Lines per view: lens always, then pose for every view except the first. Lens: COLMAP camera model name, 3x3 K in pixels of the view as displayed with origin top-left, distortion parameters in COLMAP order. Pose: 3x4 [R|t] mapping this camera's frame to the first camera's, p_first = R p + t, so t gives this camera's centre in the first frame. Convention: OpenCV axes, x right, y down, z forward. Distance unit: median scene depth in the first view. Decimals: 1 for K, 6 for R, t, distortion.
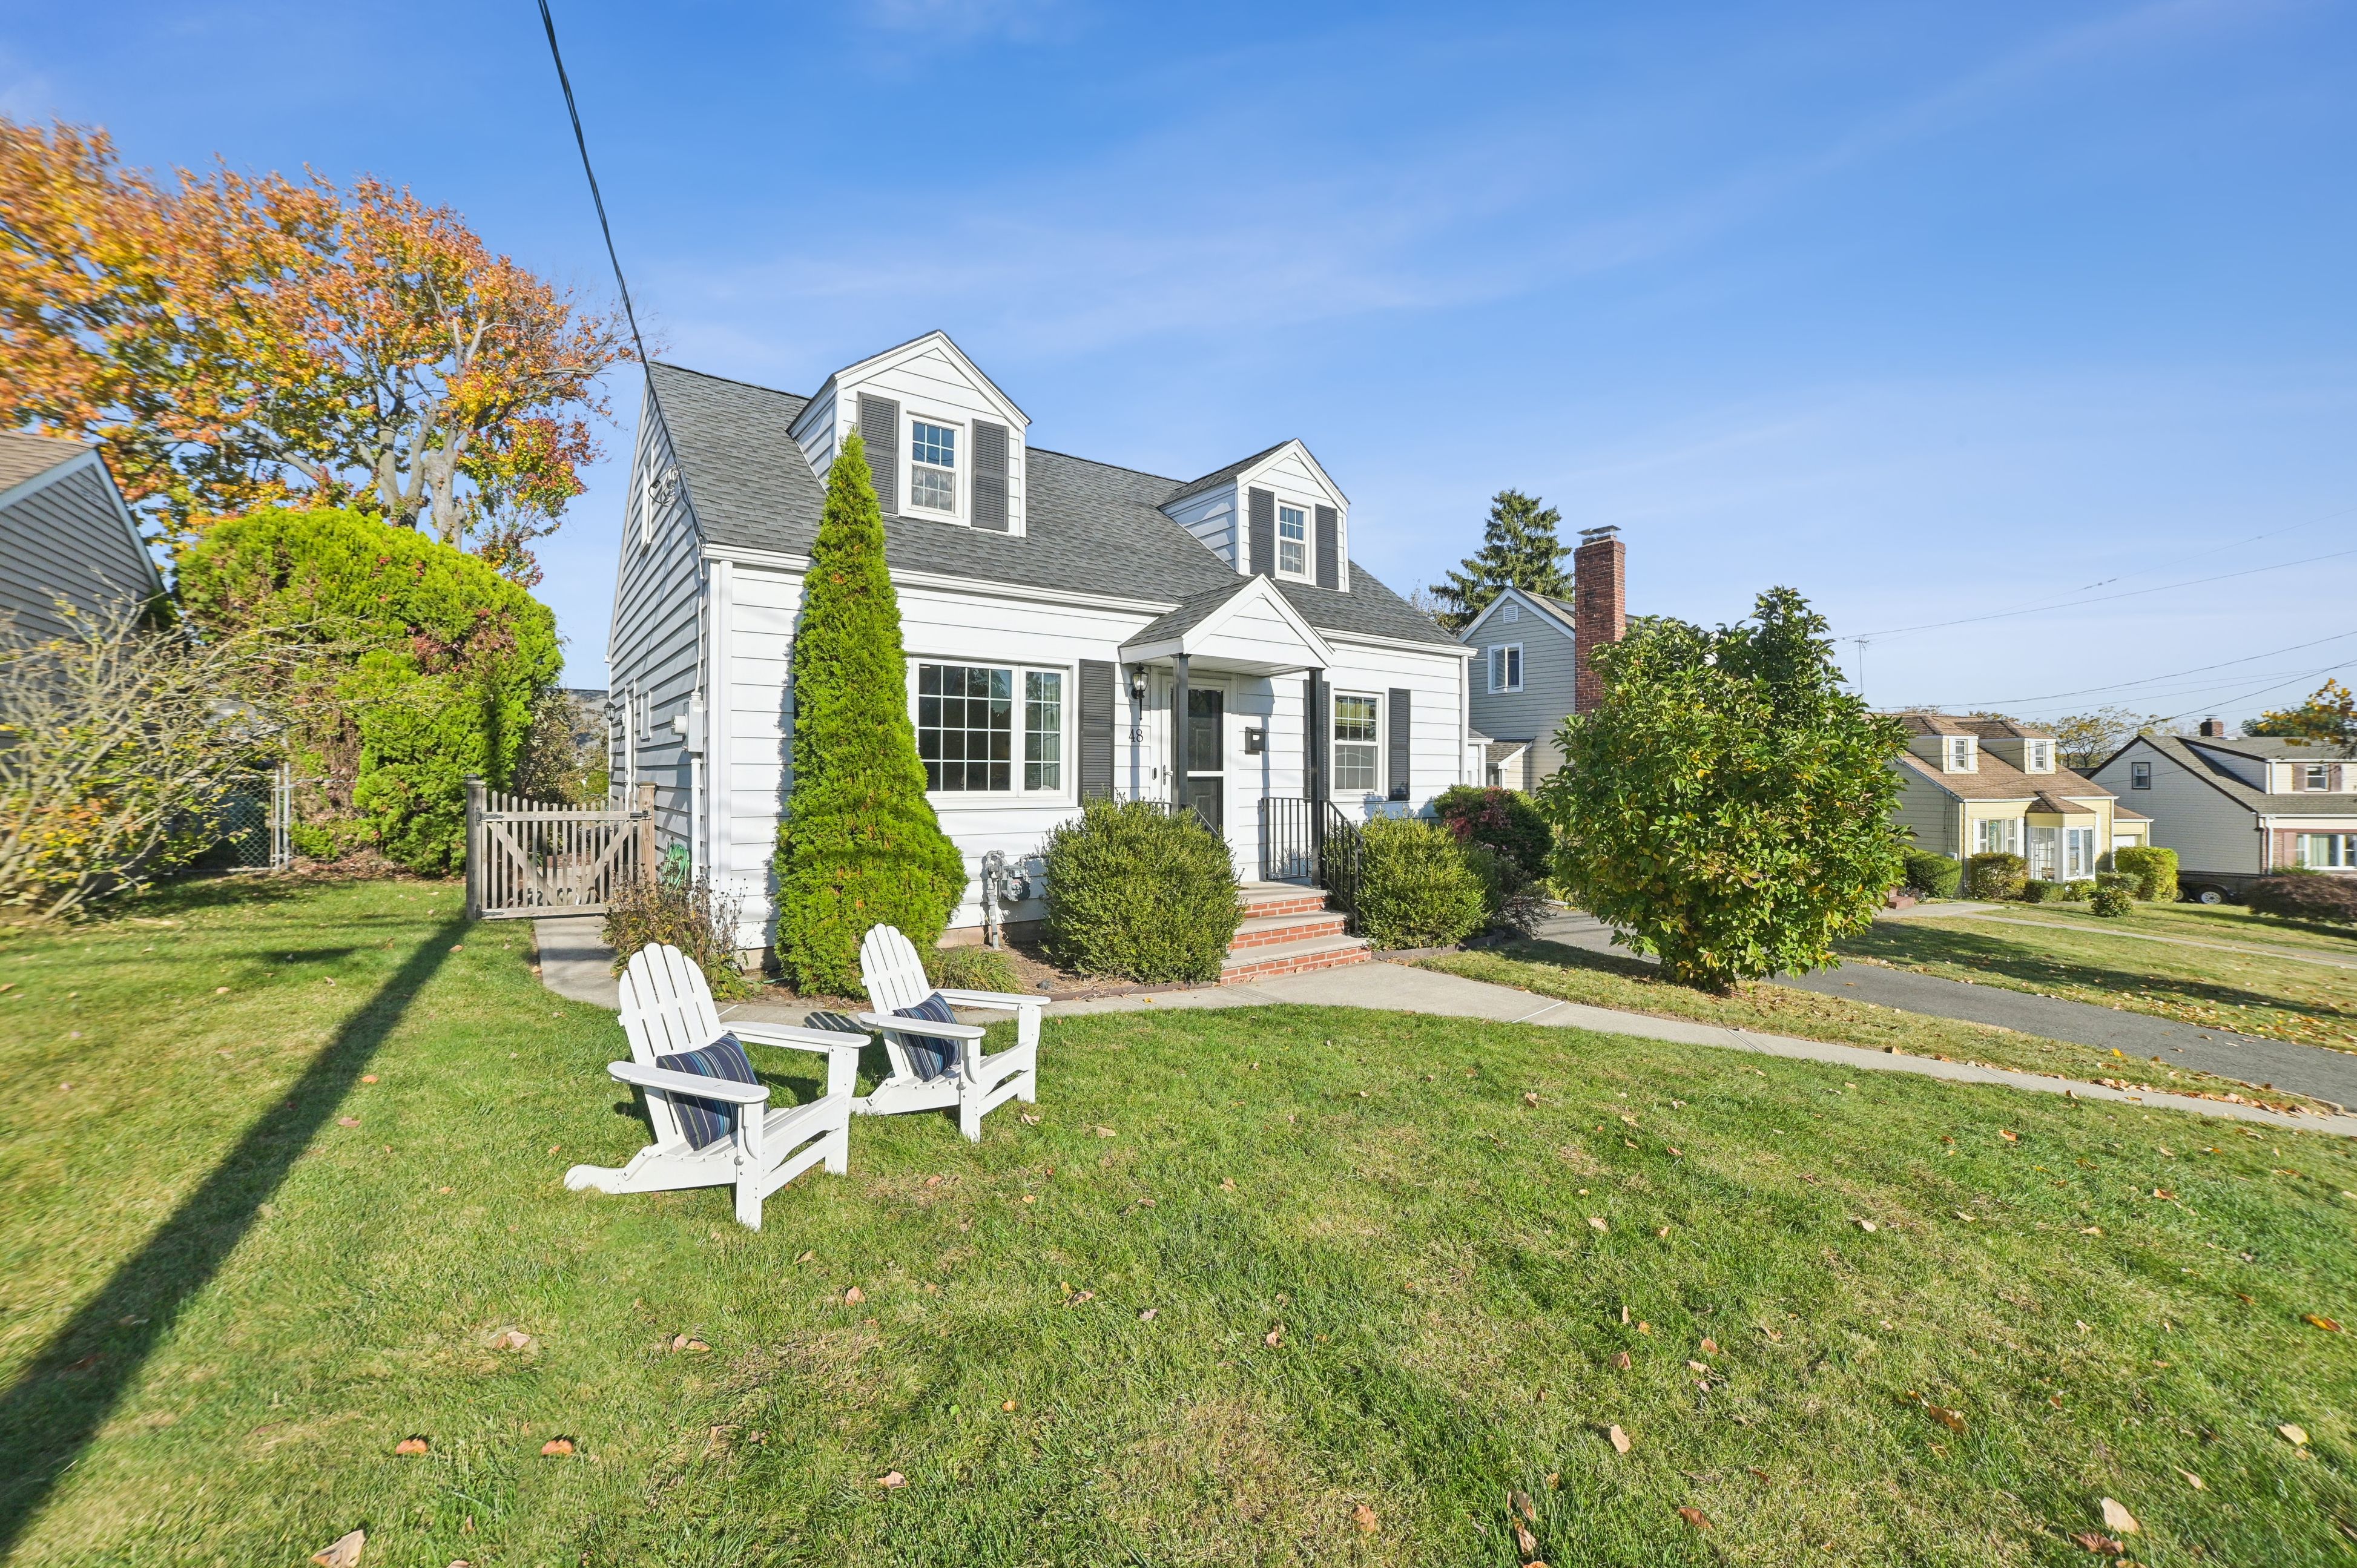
lens RADIAL K [[914.0, 0, 1184.7], [0, 914.0, 782.8], [0, 0, 1]] dist [-0.014932, 0.000445]
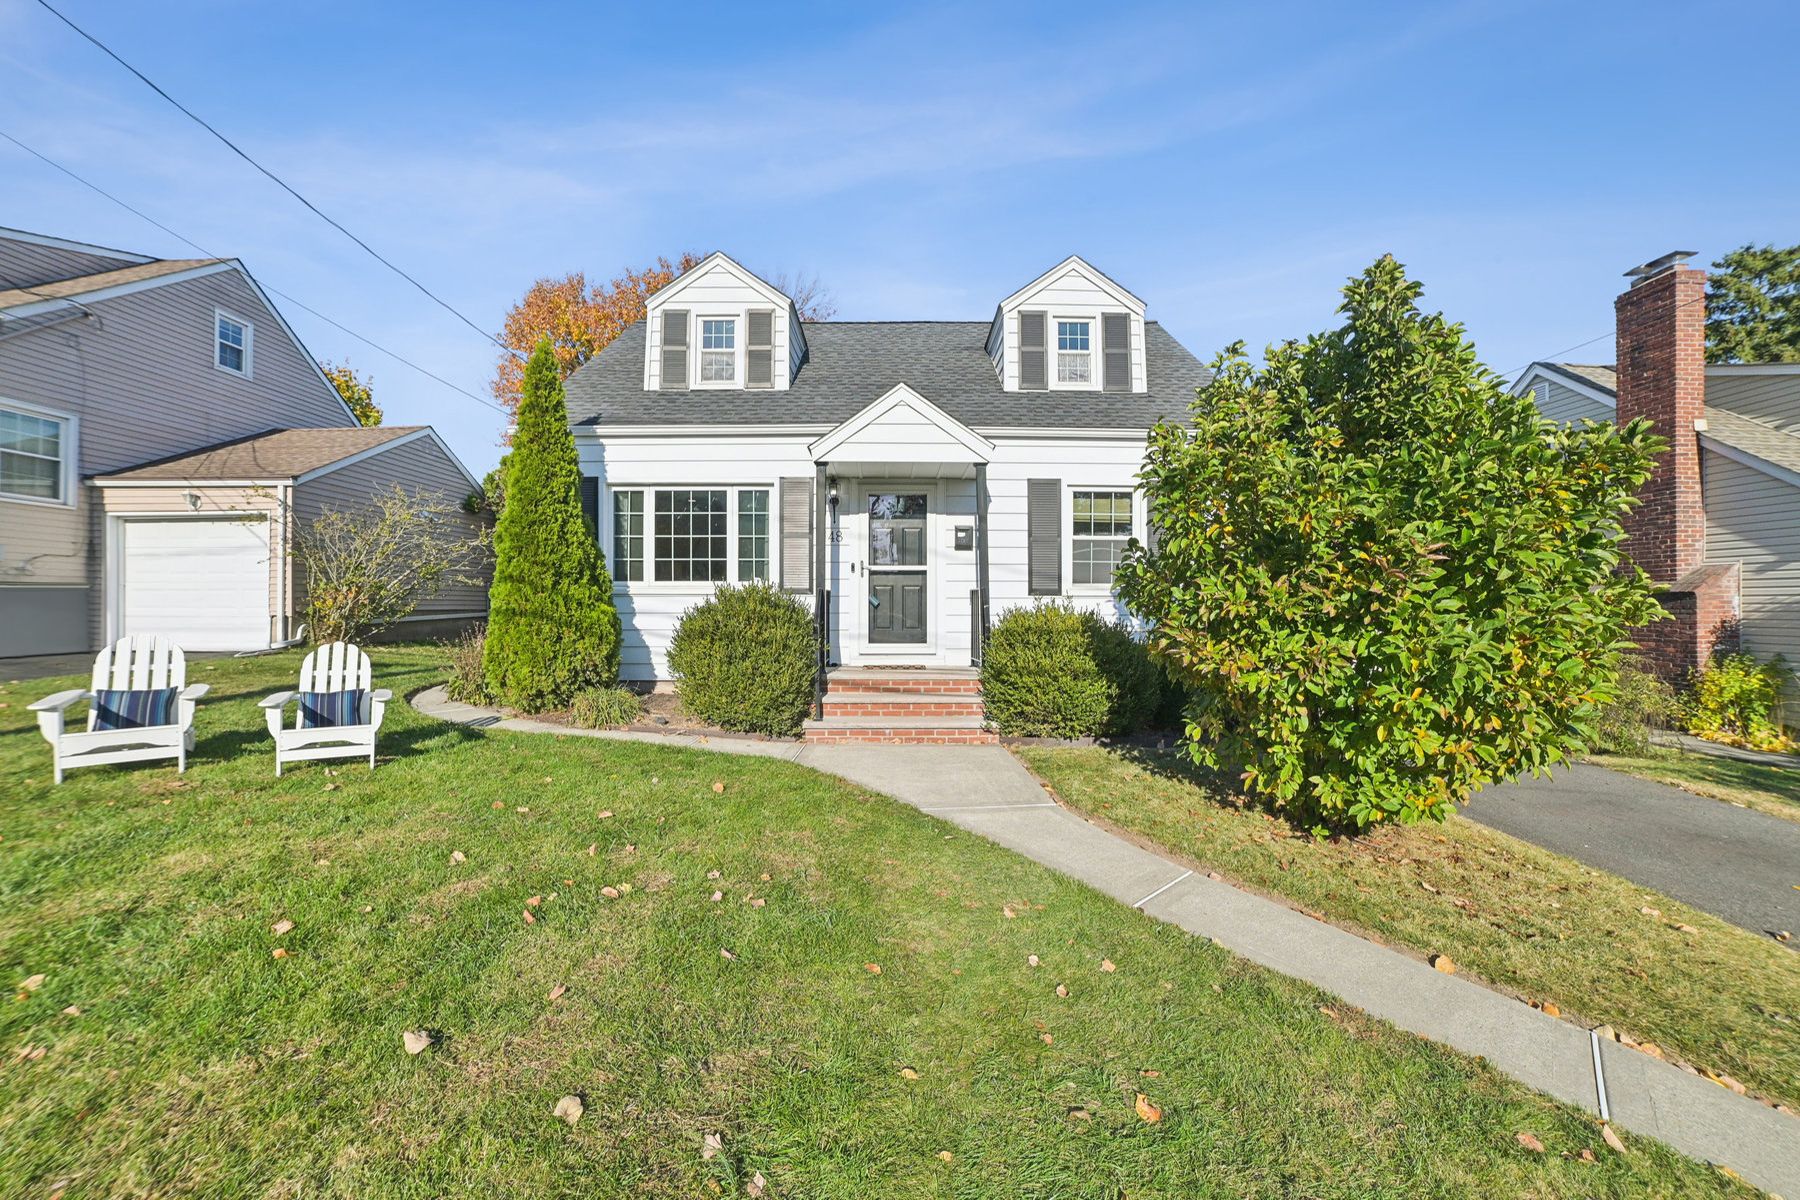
lens RADIAL K [[714.4, 0, 898.4], [0, 714.4, 601.2], [0, 0, 1]] dist [-0.031193, 0.001748]
pose [[0.801791, 0.000200, -0.597605, 0.575737], [-0.006300, 0.999947, -0.008117, 0.040989], [0.597571, 0.010273, 0.801750, 0.294132]]
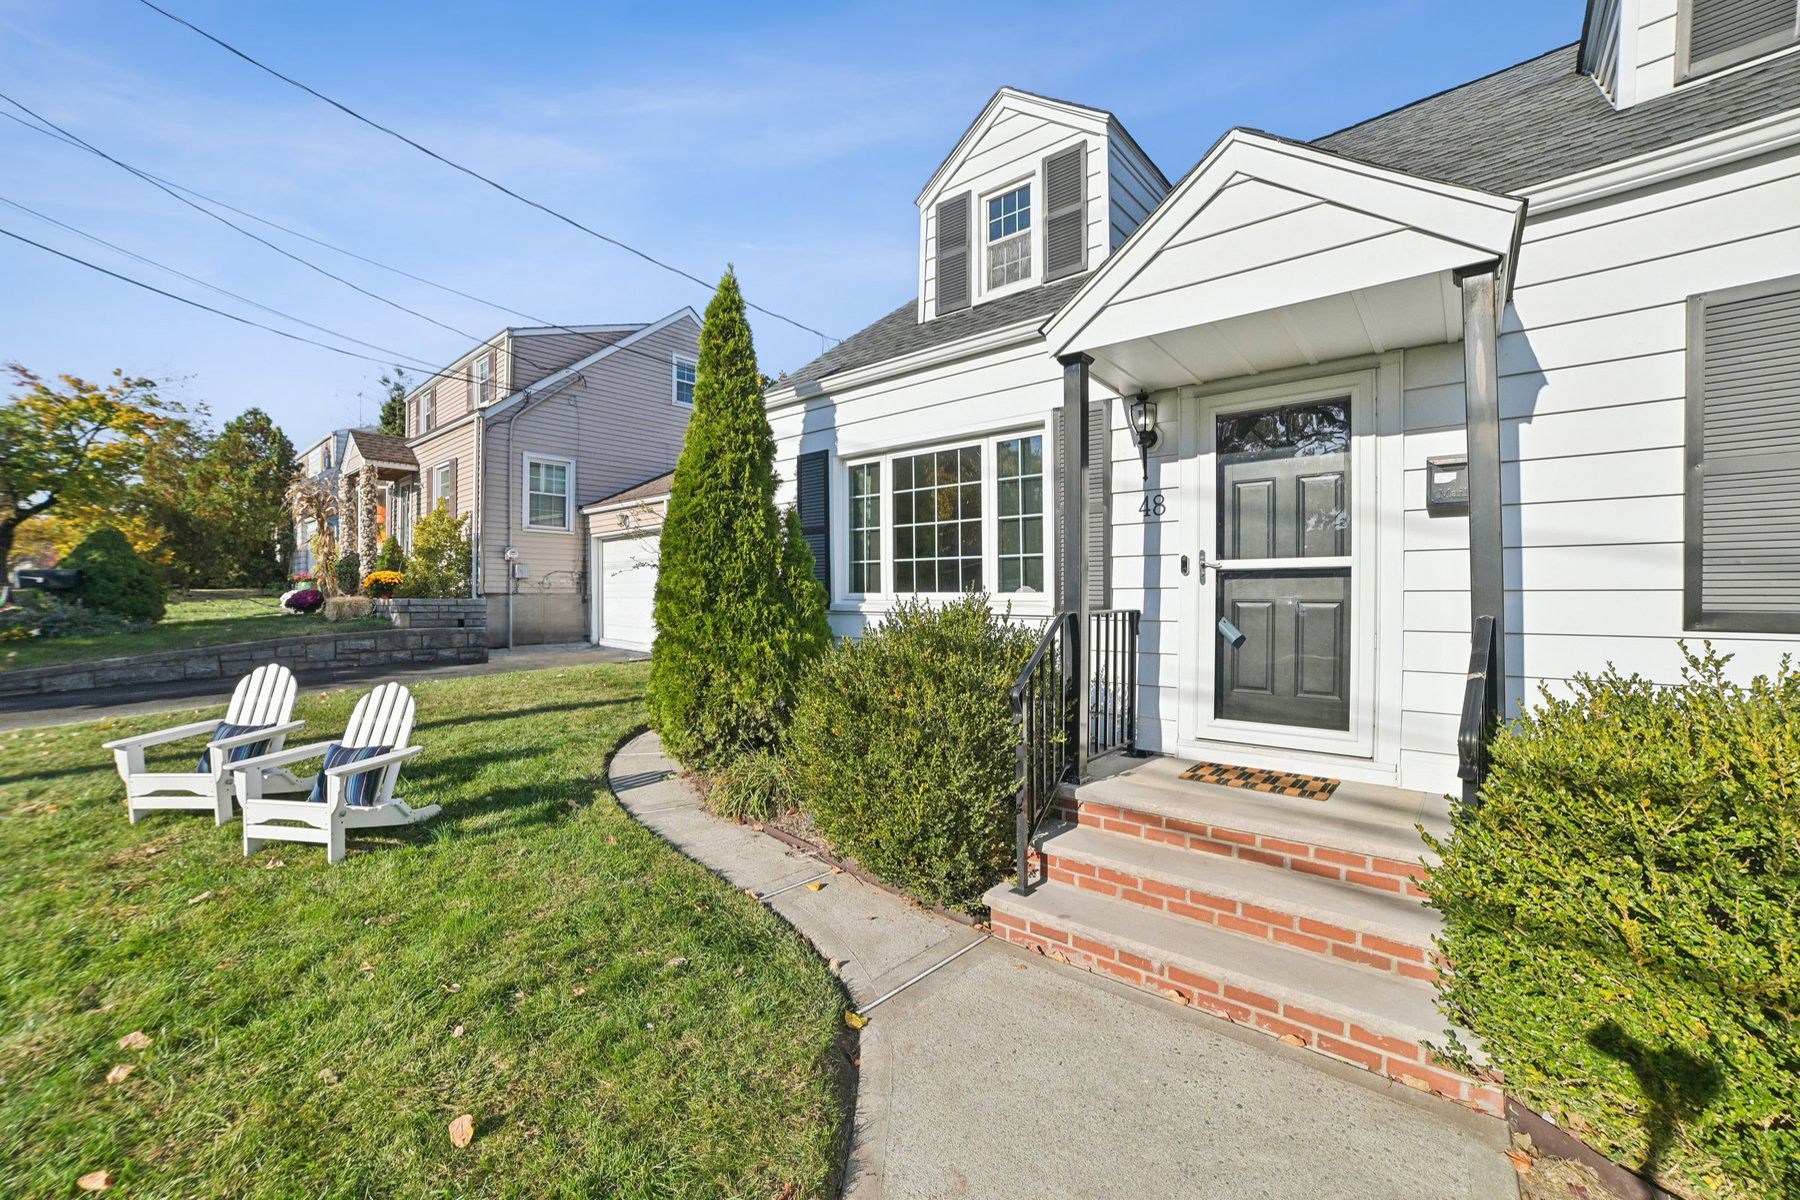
lens RADIAL K [[714.4, 0, 908.6], [0, 714.4, 606.3], [0, 0, 1]] dist [-0.031193, 0.001748]
pose [[0.231200, 0.014977, -0.972791, 0.385039], [-0.007279, 0.999880, 0.013664, 0.012176], [0.972879, 0.003922, 0.231282, 0.722765]]
